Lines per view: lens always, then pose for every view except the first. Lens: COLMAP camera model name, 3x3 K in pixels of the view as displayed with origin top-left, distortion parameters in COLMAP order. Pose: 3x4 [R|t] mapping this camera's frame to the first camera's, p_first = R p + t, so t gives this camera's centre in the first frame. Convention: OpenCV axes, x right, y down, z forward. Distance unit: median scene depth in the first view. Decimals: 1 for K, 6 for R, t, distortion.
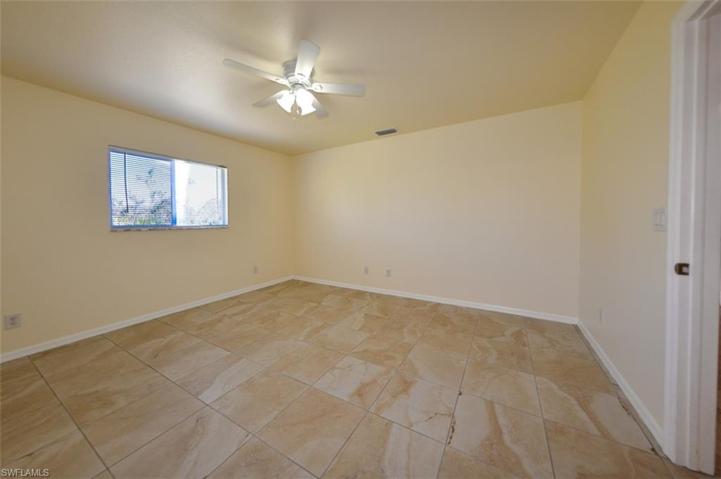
lens RADIAL K [[246.0, 0, 361.2], [0, 246.0, 227.1], [0, 0, 1]] dist [0.000070, 0.000014]
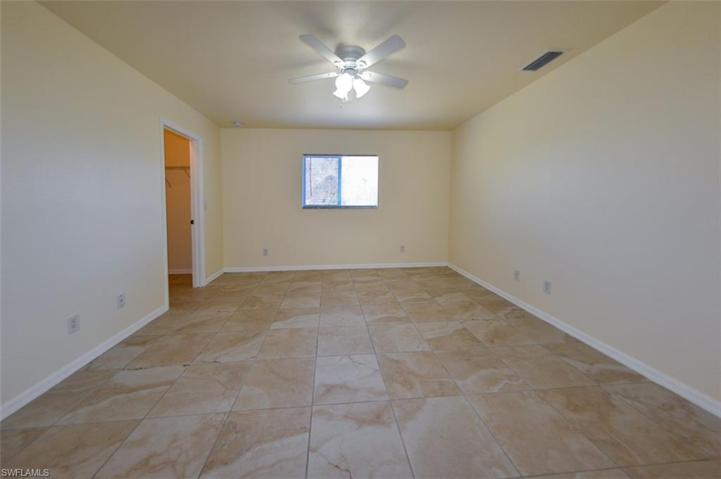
lens RADIAL K [[249.3, 0, 349.4], [0, 249.3, 212.0], [0, 0, 1]] dist [-0.000101, -0.000004]
pose [[0.572876, 0.038804, -0.818723, 0.546629], [-0.023861, 0.999245, 0.030664, -0.018753], [0.819295, 0.001969, 0.573369, 0.358050]]
